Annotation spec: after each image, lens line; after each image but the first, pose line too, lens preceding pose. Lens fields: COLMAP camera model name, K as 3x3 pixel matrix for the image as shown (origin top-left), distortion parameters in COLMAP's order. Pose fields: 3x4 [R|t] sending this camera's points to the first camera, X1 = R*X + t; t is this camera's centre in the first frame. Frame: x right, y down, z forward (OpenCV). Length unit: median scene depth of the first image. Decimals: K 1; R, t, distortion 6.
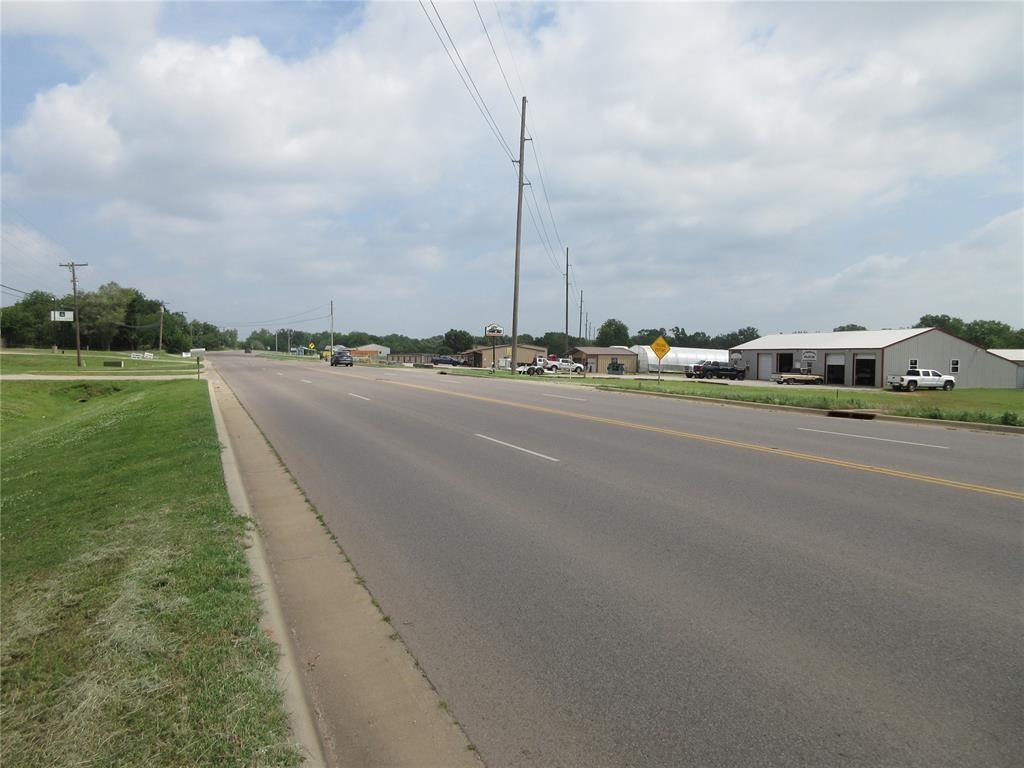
lens RADIAL K [[755.9, 0, 512.0], [0, 755.9, 384.0], [0, 0, 1]] dist [-0.026840, 0.001036]
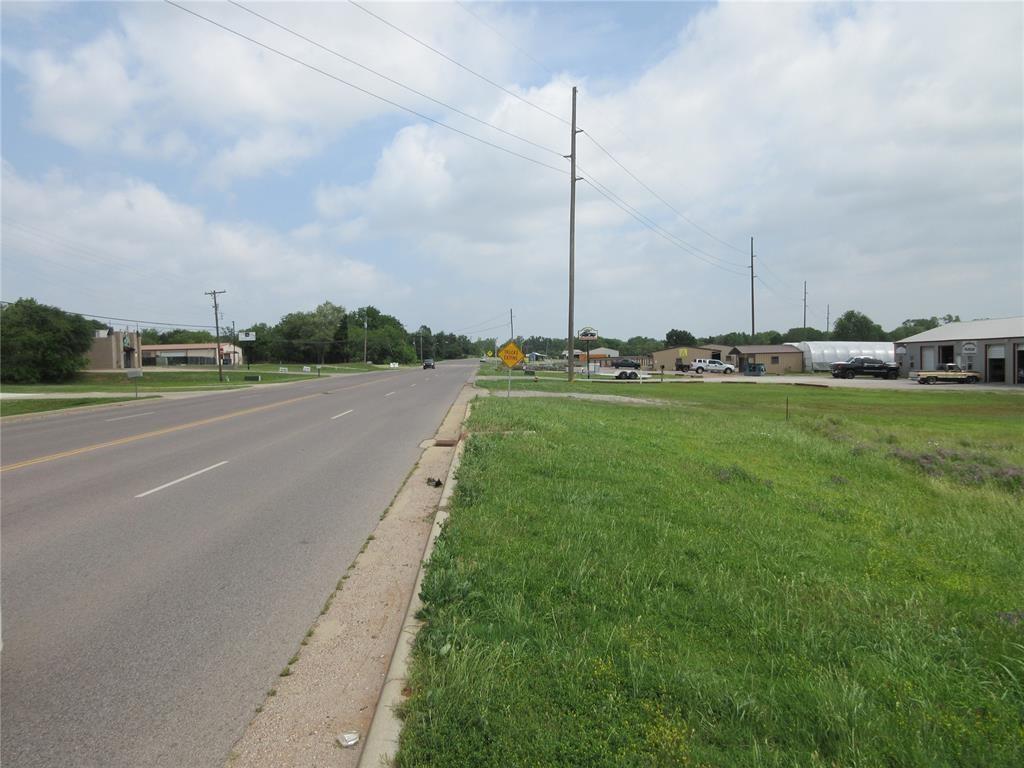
lens RADIAL K [[751.9, 0, 512.0], [0, 751.9, 384.0], [0, 0, 1]] dist [-0.005864, 0.000344]
pose [[0.939604, -0.020596, -0.341644, 0.185430], [0.019731, 0.999787, -0.006009, -0.003165], [0.341695, -0.001095, 0.939810, 0.062992]]
